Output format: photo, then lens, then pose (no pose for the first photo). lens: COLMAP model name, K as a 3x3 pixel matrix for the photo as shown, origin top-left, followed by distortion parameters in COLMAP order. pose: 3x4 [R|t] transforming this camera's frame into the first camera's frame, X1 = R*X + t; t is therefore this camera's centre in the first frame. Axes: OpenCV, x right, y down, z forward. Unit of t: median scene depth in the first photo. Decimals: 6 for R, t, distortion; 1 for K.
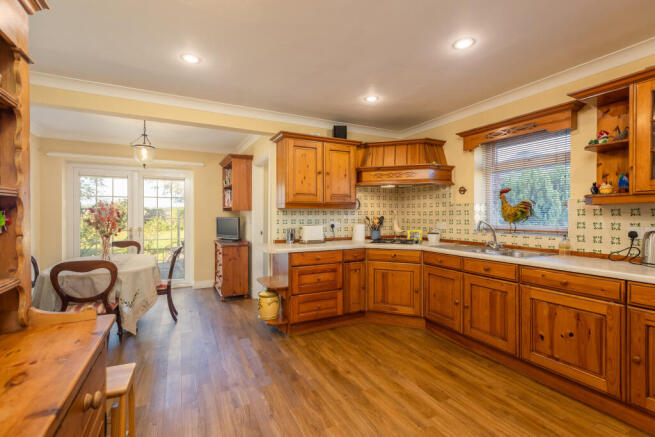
lens RADIAL K [[298.2, 0, 328.1], [0, 298.2, 216.3], [0, 0, 1]] dist [-0.002154, -0.000208]
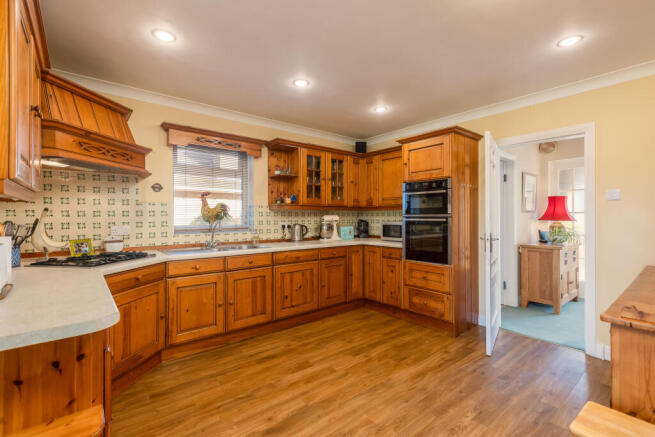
lens RADIAL K [[298.2, 0, 327.4], [0, 298.2, 214.9], [0, 0, 1]] dist [-0.002154, -0.000208]
pose [[-0.221871, 0.000841, 0.975076, -0.687229], [0.005371, 0.999986, 0.000359, -0.007316], [-0.975061, 0.005316, -0.221873, 0.975009]]
